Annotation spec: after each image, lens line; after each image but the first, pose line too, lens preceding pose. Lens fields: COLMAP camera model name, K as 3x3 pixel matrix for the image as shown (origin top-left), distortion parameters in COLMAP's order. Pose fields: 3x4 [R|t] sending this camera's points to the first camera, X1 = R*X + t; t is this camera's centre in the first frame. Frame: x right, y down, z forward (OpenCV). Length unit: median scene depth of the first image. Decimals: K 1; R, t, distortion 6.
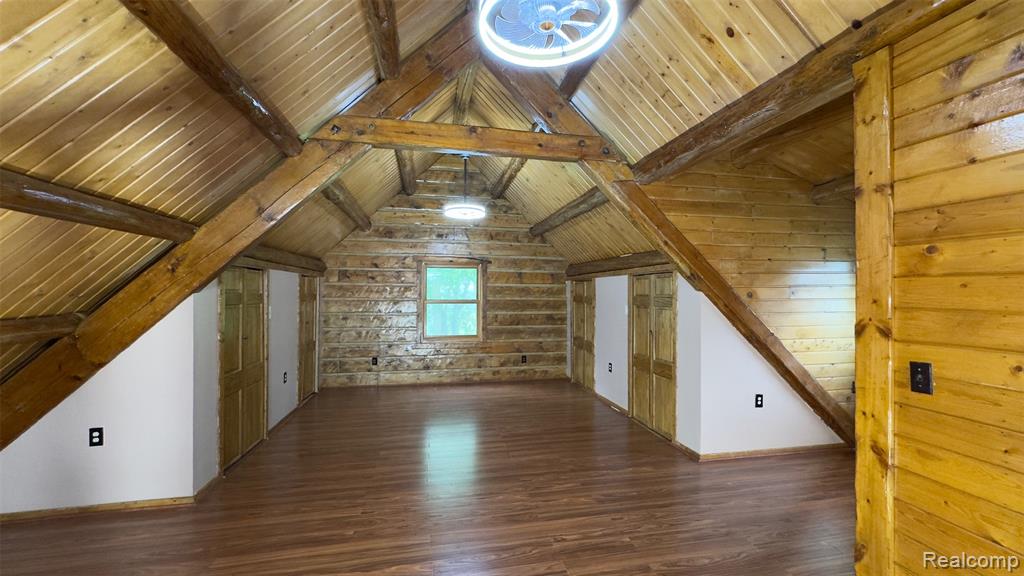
lens RADIAL K [[409.9, 0, 512.0], [0, 409.9, 288.0], [0, 0, 1]] dist [-0.002307, -0.000121]
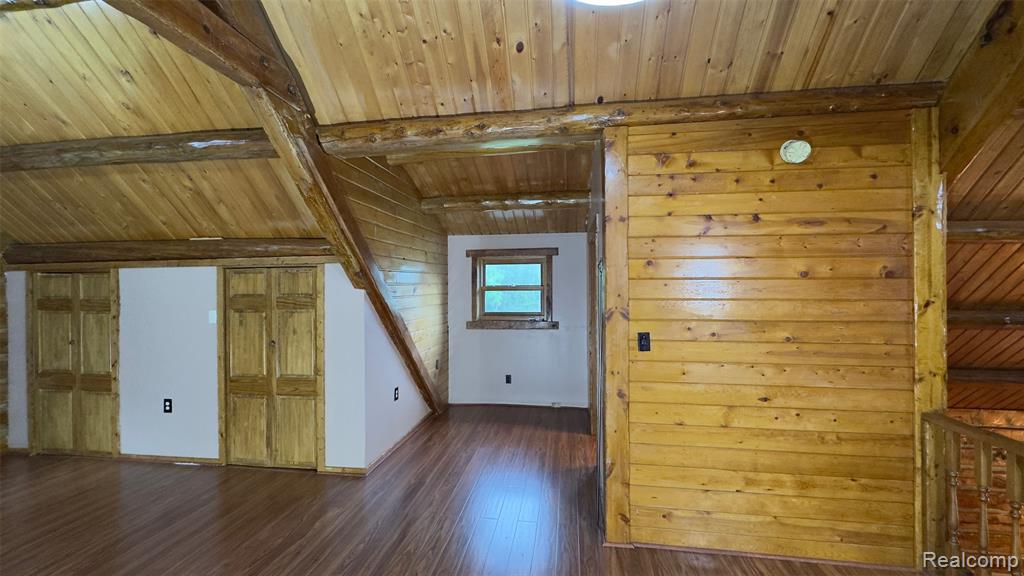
lens RADIAL K [[414.5, 0, 512.0], [0, 414.5, 288.0], [0, 0, 1]] dist [0.000778, 0.000086]
pose [[0.343753, -0.006240, 0.939039, -0.286402], [-0.001781, 0.999972, 0.007297, -0.001713], [-0.939058, -0.004181, 0.343732, 0.372114]]
